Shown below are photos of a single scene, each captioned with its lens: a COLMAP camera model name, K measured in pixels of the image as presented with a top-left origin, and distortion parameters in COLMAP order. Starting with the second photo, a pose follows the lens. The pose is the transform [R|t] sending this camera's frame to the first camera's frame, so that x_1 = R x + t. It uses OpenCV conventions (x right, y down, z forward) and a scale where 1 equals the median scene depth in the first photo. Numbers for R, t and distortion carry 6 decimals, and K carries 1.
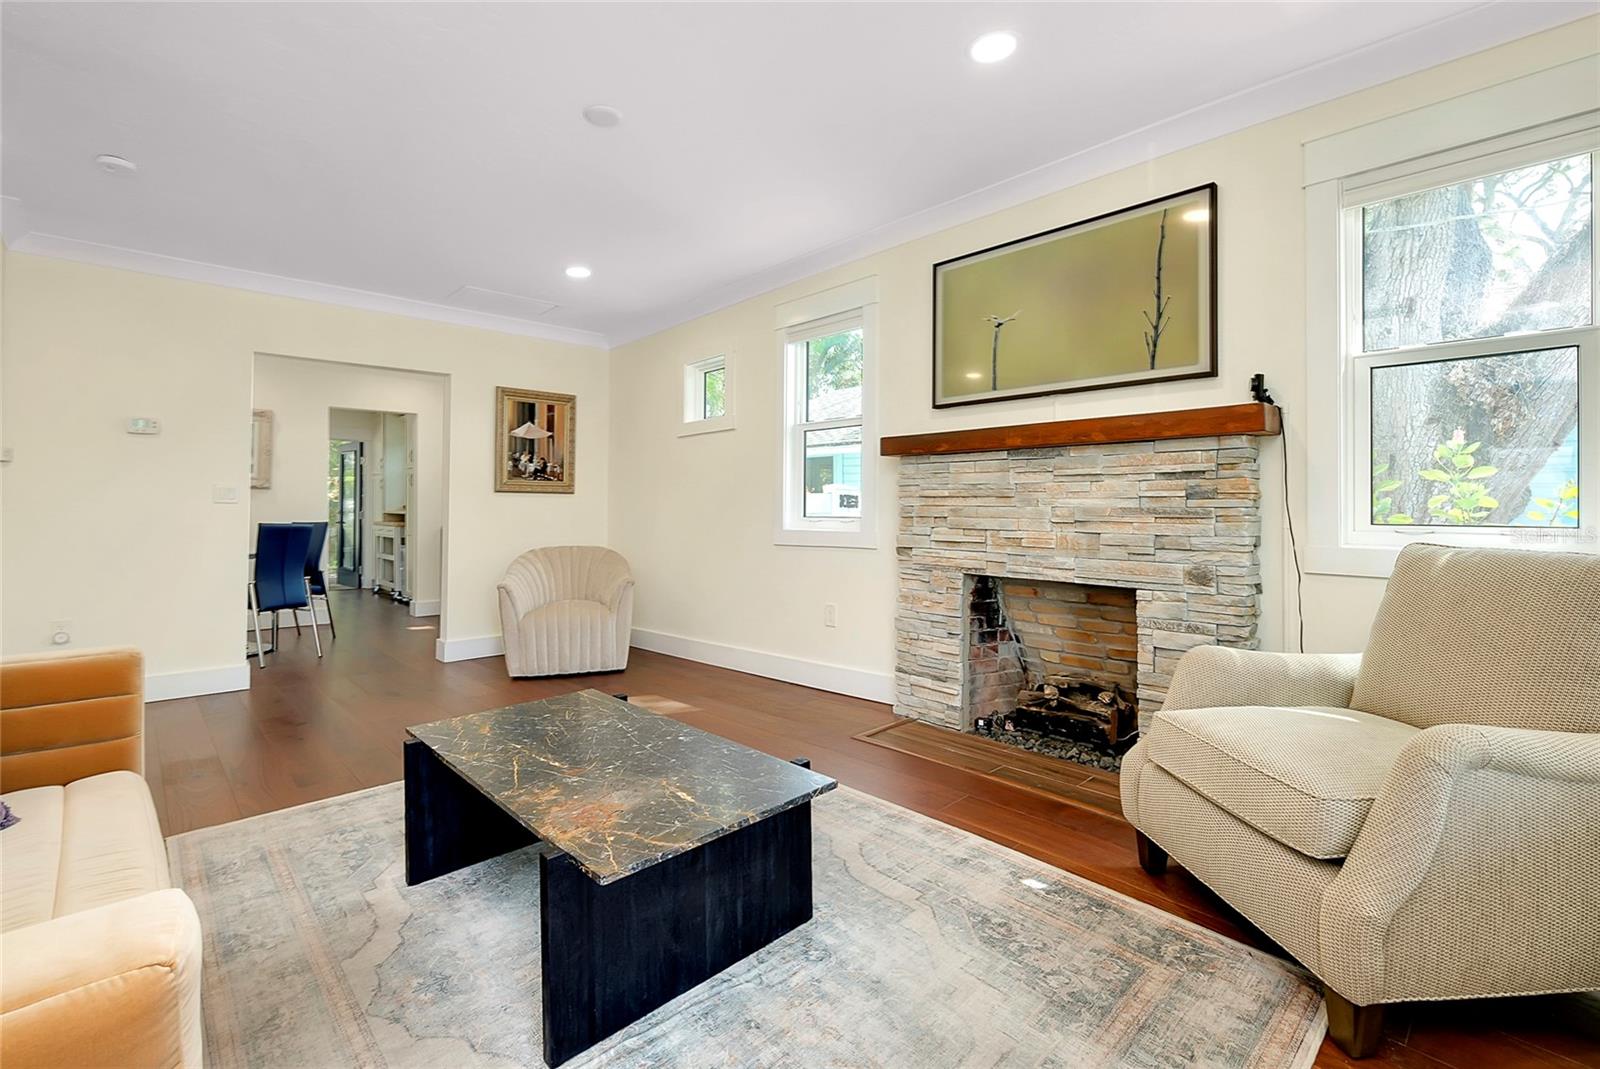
lens RADIAL K [[692.2, 0, 766.4], [0, 692.2, 500.0], [0, 0, 1]] dist [-0.001608, -0.000945]
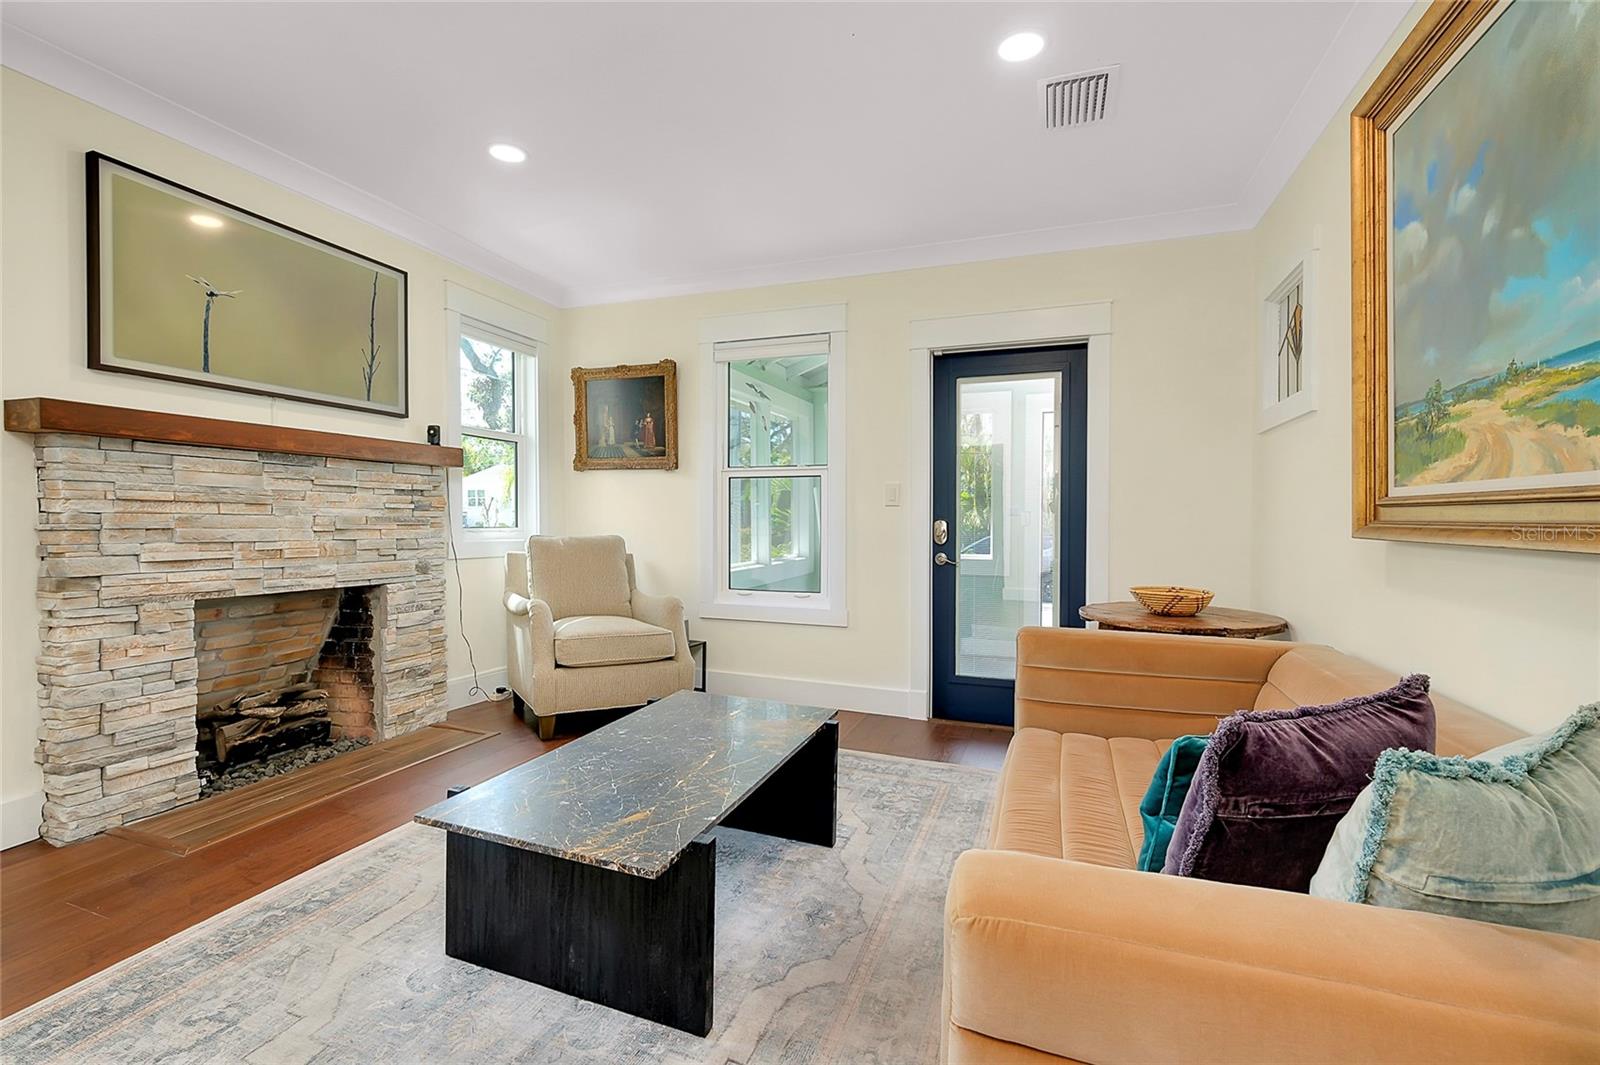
lens RADIAL K [[692.2, 0, 798.6], [0, 692.2, 530.9], [0, 0, 1]] dist [-0.001608, -0.000945]
pose [[-0.449301, -0.016955, 0.893220, -0.714062], [-0.013729, 0.999833, 0.012073, 0.009094], [-0.893275, -0.006839, -0.449459, 0.738564]]
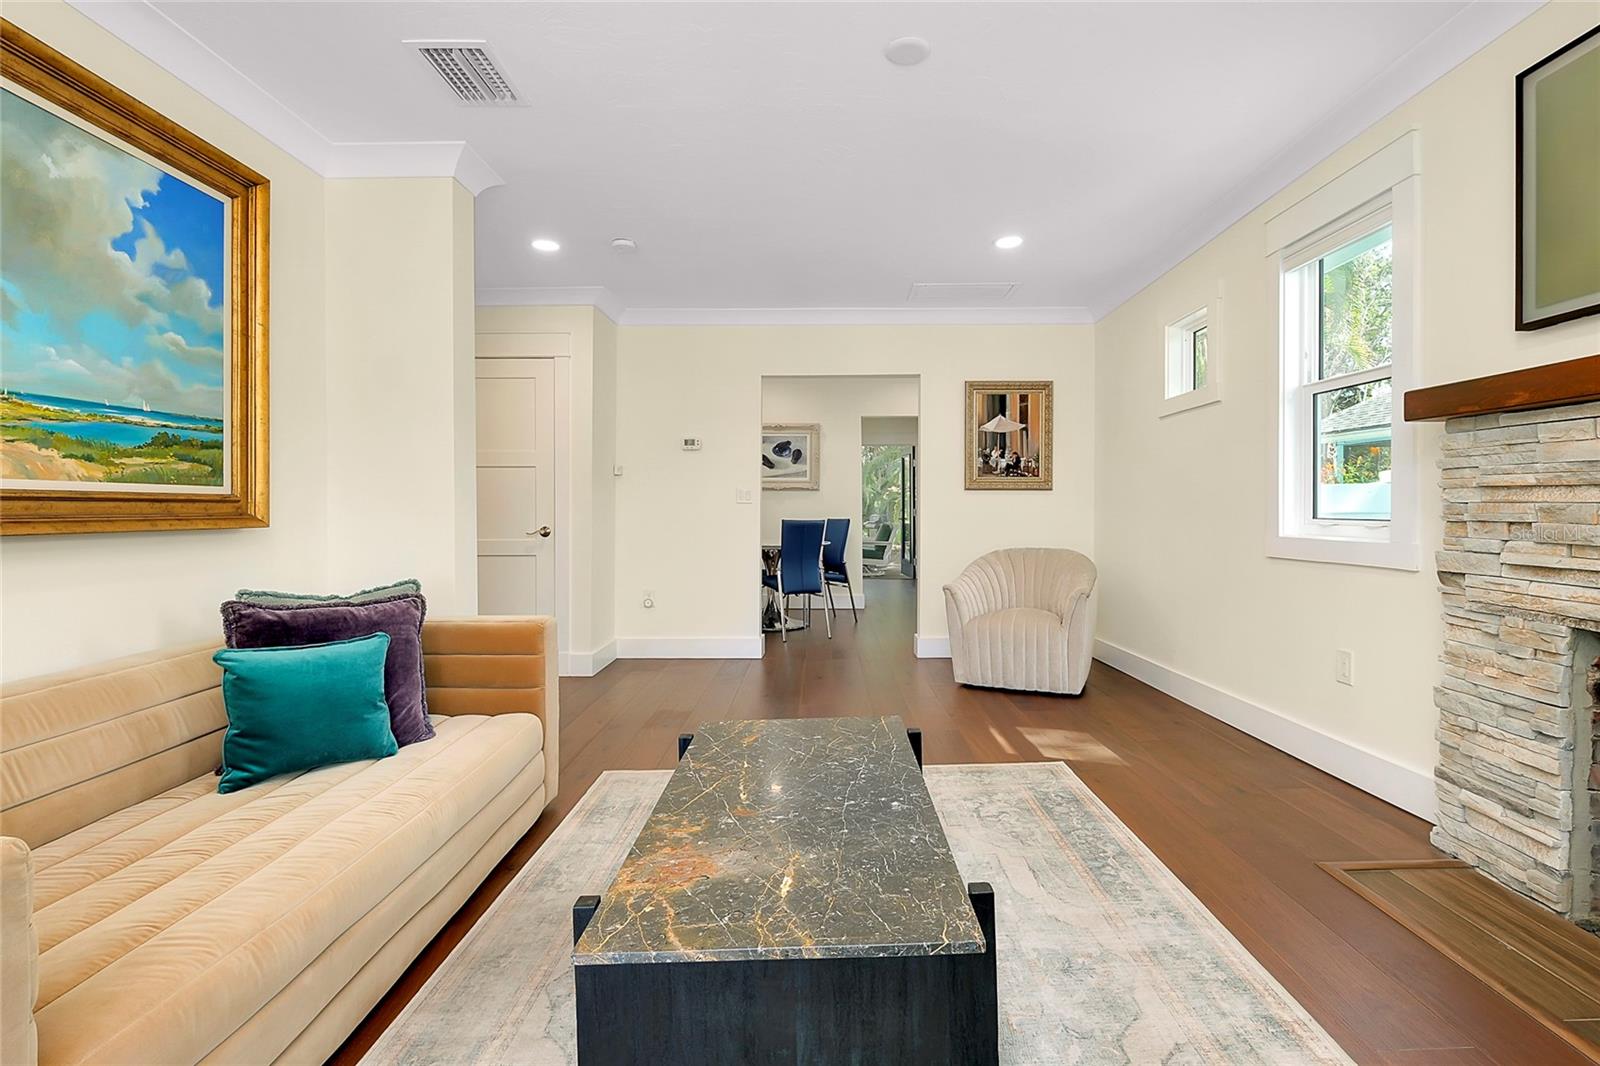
lens RADIAL K [[711.3, 0, 853.3], [0, 711.3, 504.7], [0, 0, 1]] dist [-0.007225, 0.002143]
pose [[0.760216, -0.004231, -0.649657, 0.217681], [0.012148, 0.999897, 0.007703, -0.000668], [0.649557, -0.013748, 0.760189, 0.216041]]
